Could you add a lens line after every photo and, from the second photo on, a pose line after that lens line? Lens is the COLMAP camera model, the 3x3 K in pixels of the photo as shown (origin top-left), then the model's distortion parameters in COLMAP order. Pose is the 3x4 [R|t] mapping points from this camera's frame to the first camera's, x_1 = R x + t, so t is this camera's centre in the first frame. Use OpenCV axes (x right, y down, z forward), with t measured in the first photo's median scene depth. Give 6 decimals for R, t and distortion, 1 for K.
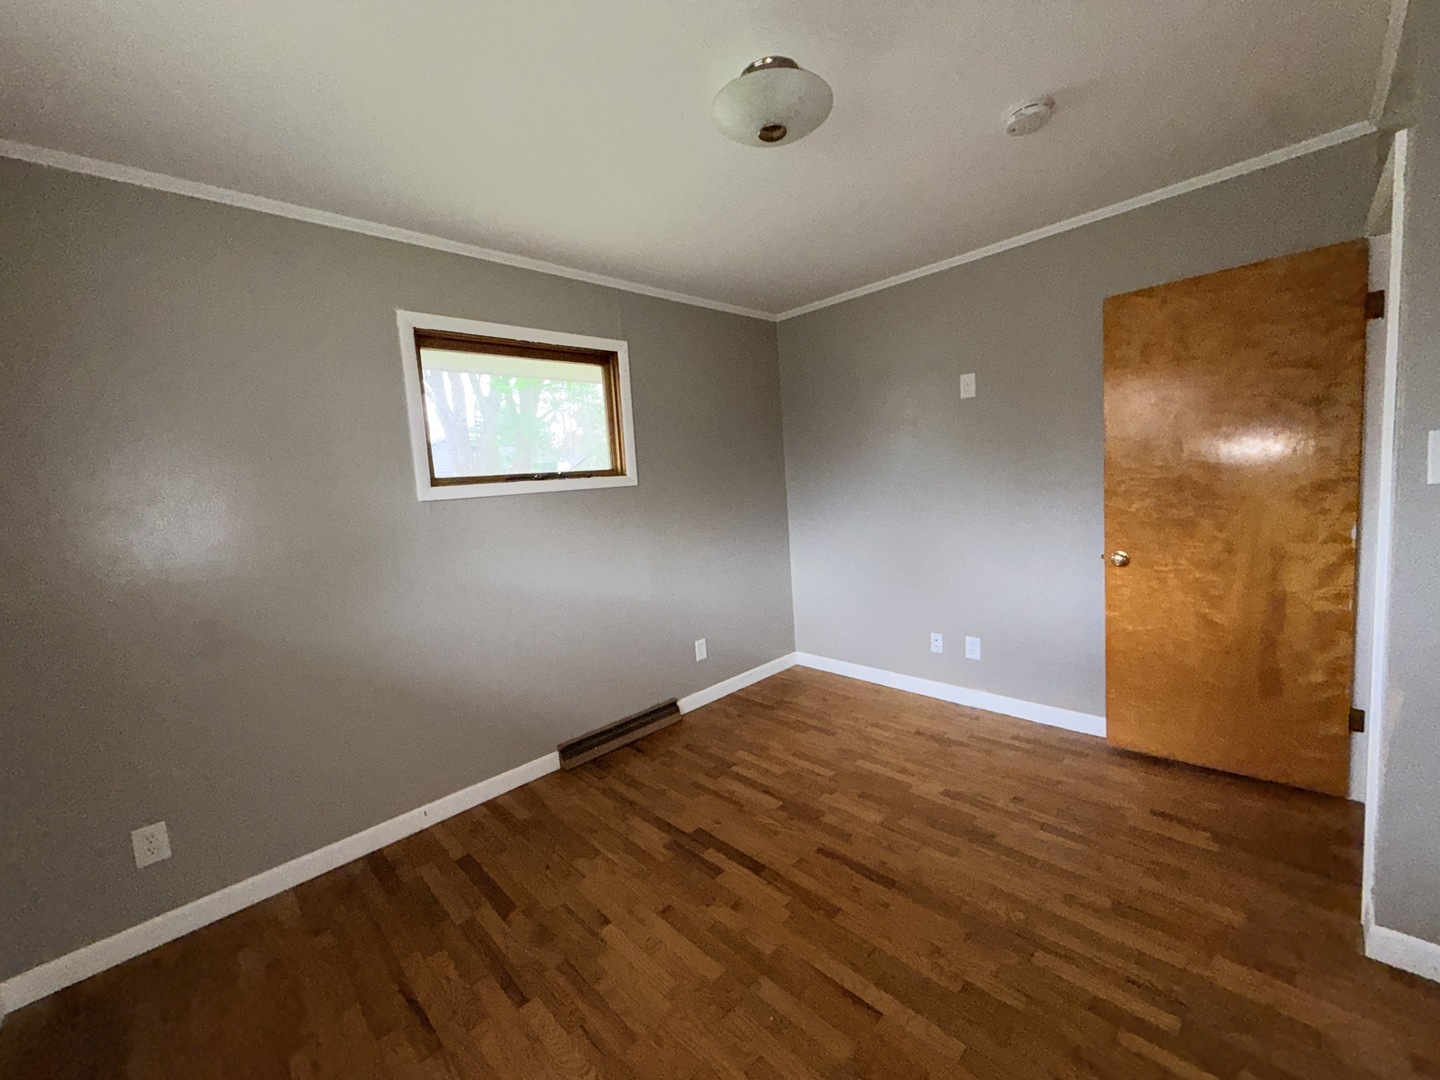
lens RADIAL K [[572.2, 0, 708.3], [0, 572.2, 538.0], [0, 0, 1]] dist [0.002194, -0.000183]
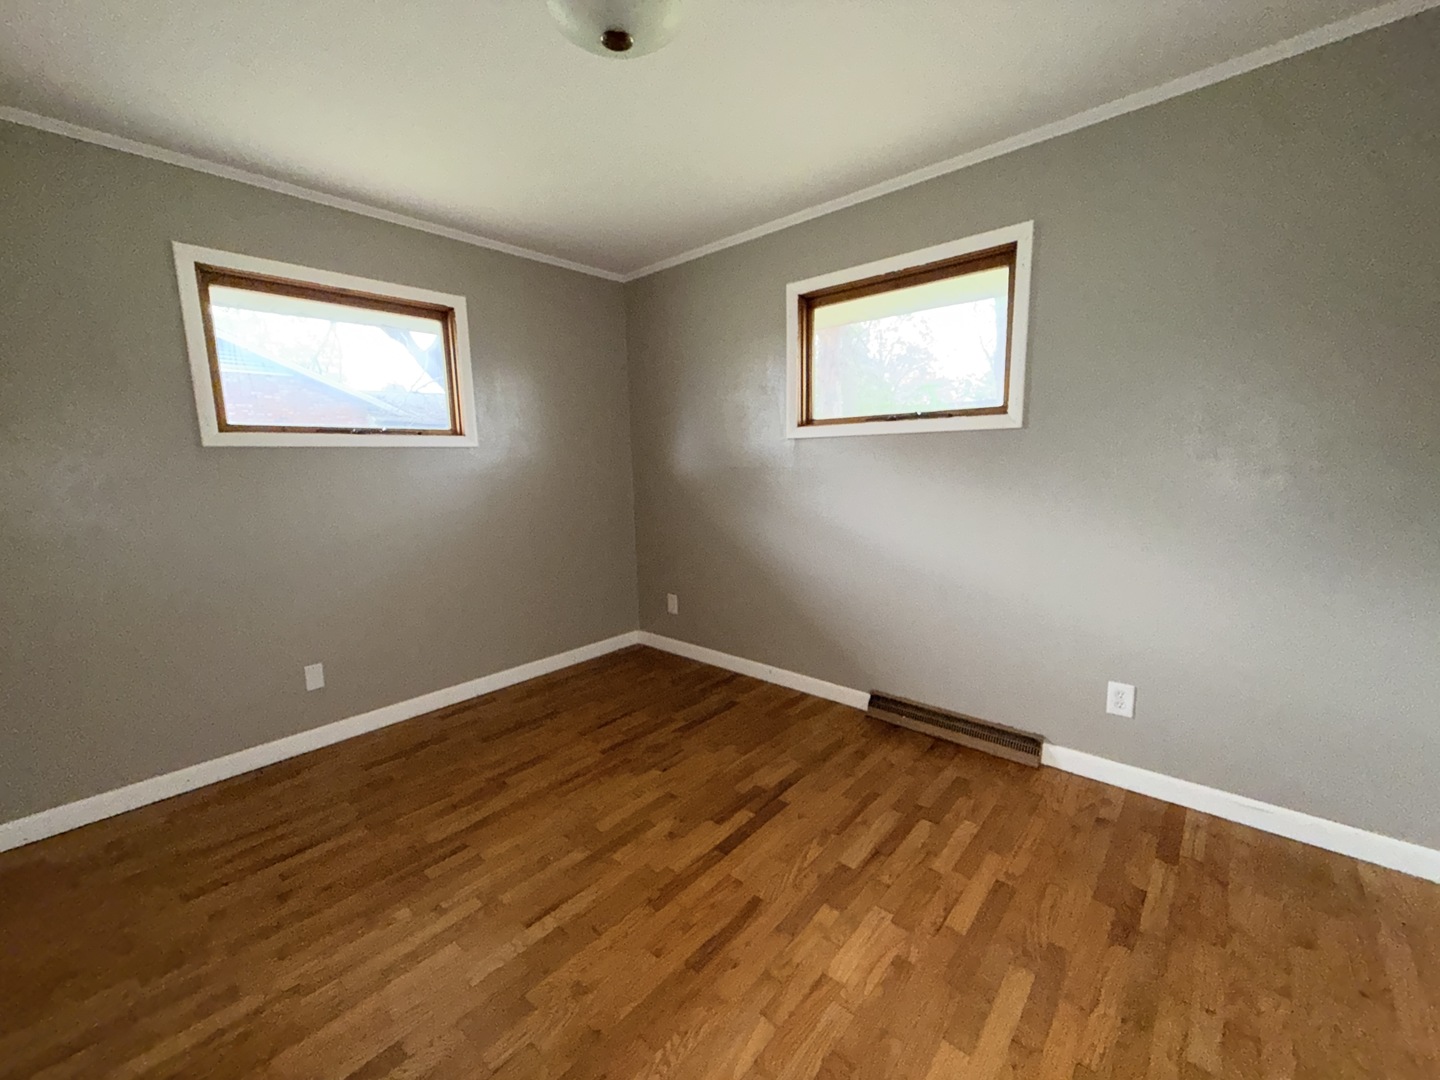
lens RADIAL K [[572.2, 0, 723.0], [0, 572.2, 541.6], [0, 0, 1]] dist [0.002194, -0.000183]
pose [[0.084119, 0.214427, -0.973111, 0.696363], [-0.077803, 0.975004, 0.208119, -0.088385], [0.993414, 0.058204, 0.098699, 0.678461]]
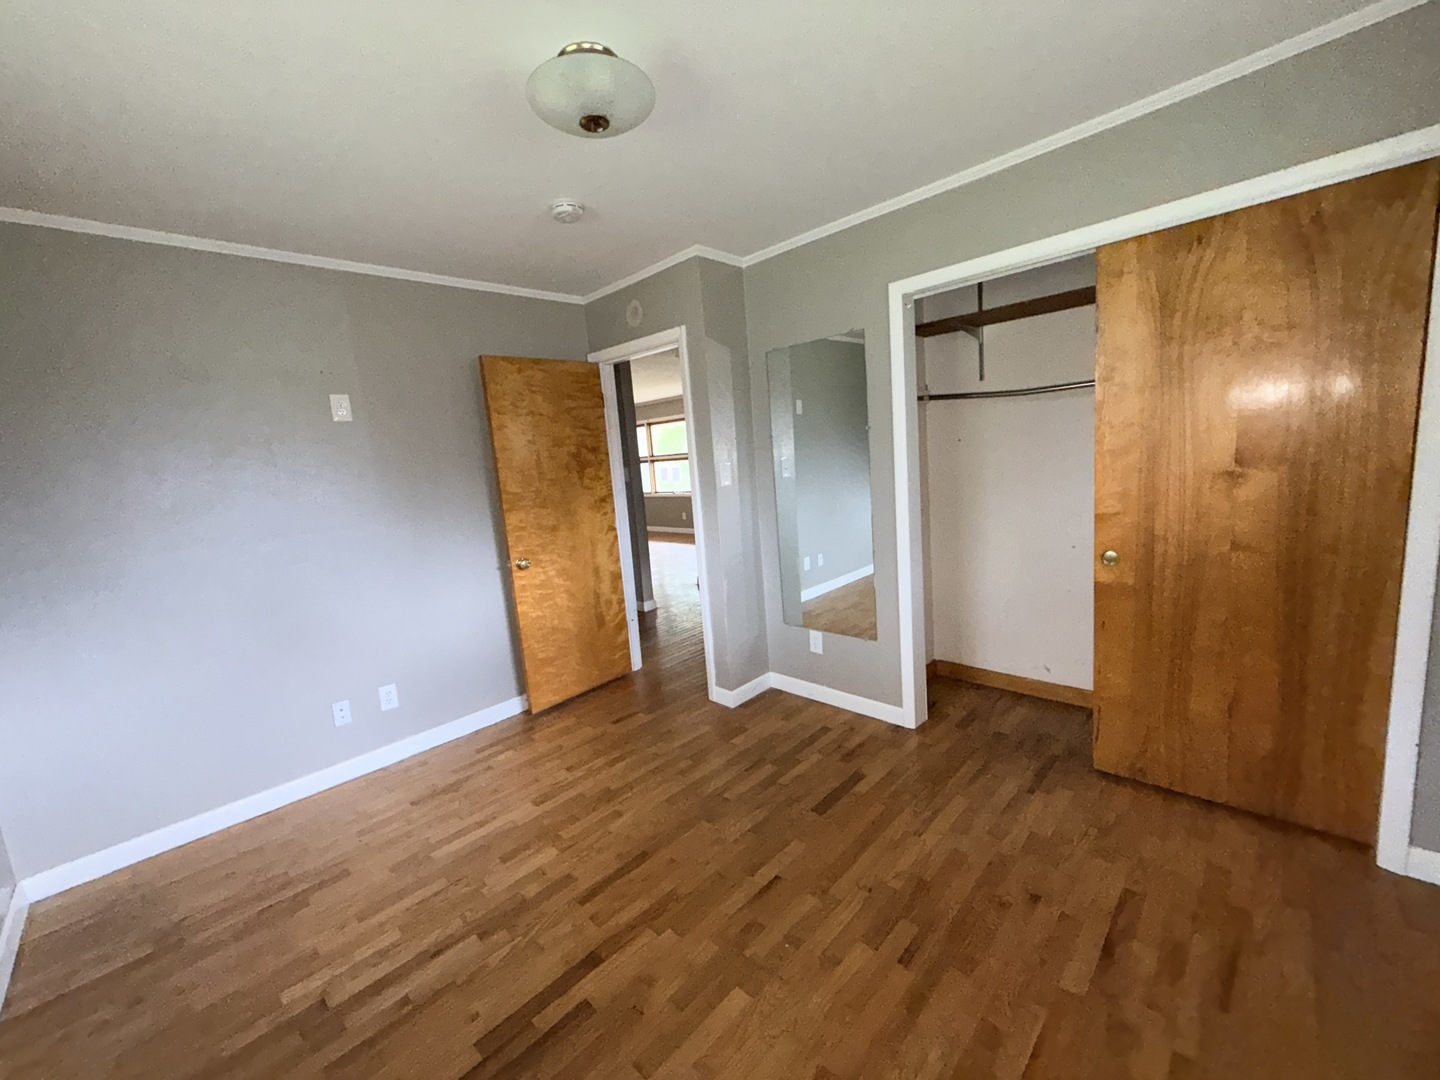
lens RADIAL K [[572.2, 0, 720.3], [0, 572.2, 539.0], [0, 0, 1]] dist [0.002194, -0.000183]
pose [[-0.025197, -0.081342, 0.996368, -0.538492], [0.178443, 0.980311, 0.084543, -0.045362], [-0.983628, 0.179925, -0.010186, 0.556158]]
